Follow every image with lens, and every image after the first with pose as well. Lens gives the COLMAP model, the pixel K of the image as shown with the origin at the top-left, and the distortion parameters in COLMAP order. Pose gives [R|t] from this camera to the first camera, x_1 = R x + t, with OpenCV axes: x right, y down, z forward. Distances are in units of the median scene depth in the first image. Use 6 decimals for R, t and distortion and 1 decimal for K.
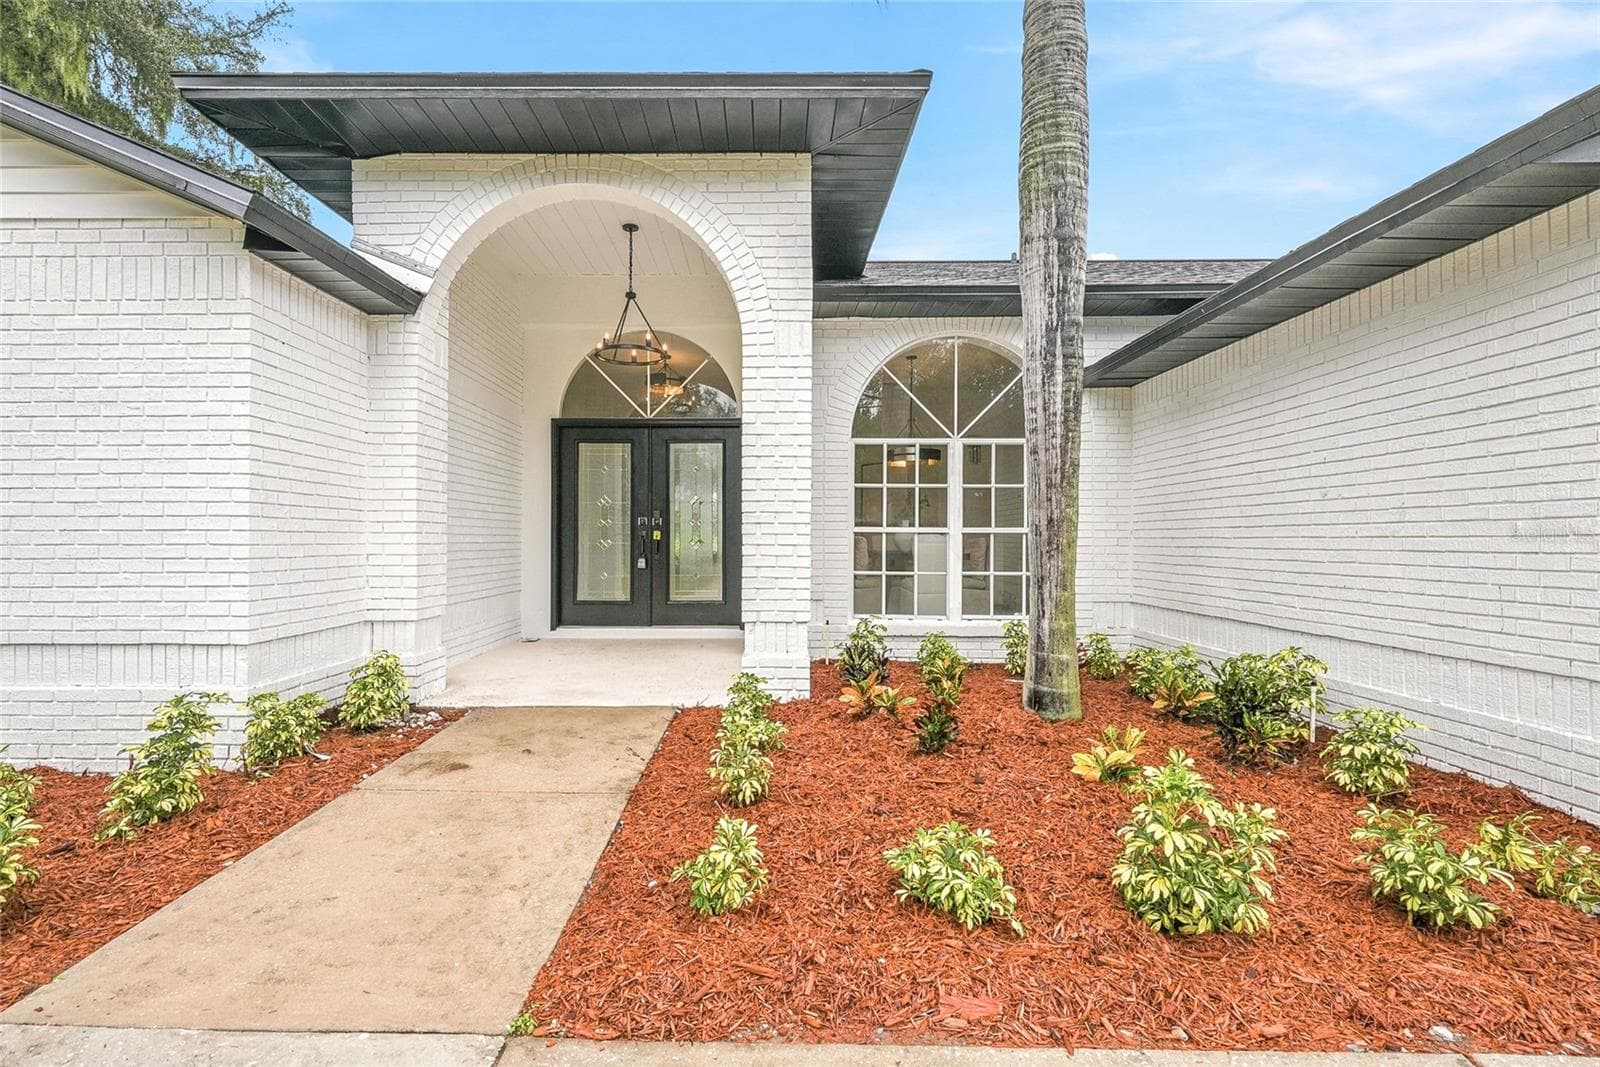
lens RADIAL K [[754.5, 0, 802.9], [0, 754.5, 541.4], [0, 0, 1]] dist [0.004608, -0.004439]
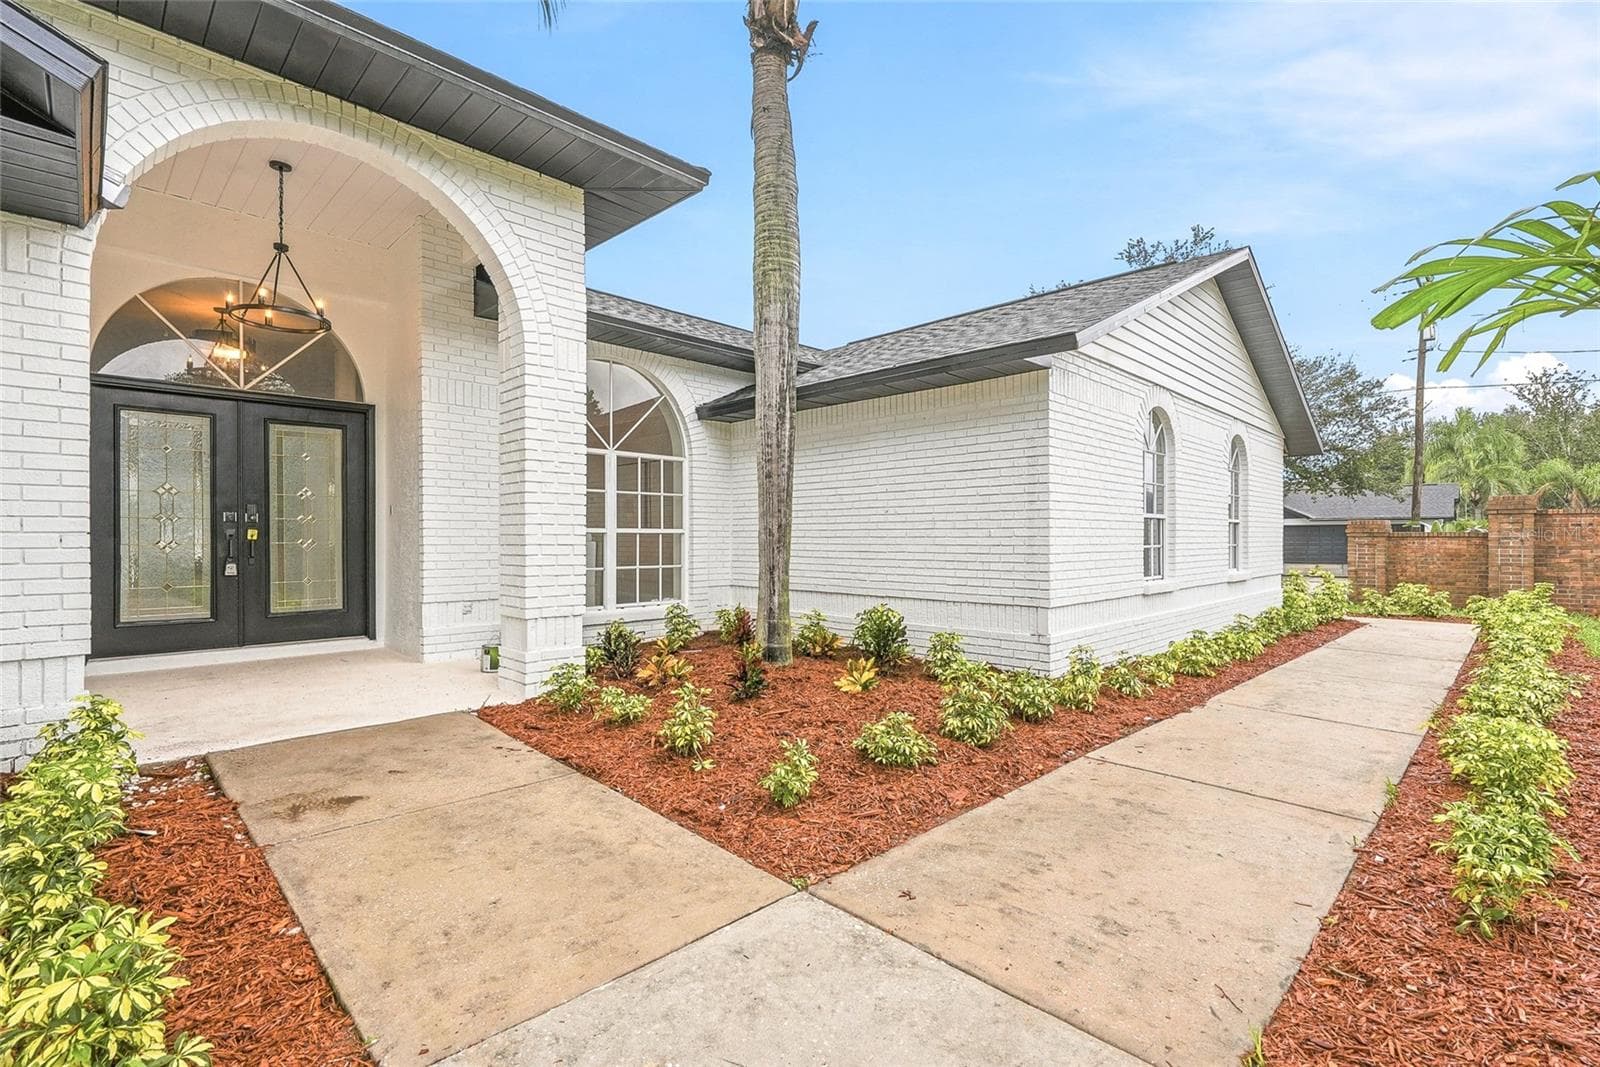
lens RADIAL K [[754.5, 0, 802.9], [0, 754.5, 541.4], [0, 0, 1]] dist [0.004608, -0.004439]
pose [[0.681211, -0.005133, 0.732069, -0.666678], [0.002675, 0.999986, 0.004522, -0.004439], [-0.732082, -0.001122, 0.681216, 0.013355]]
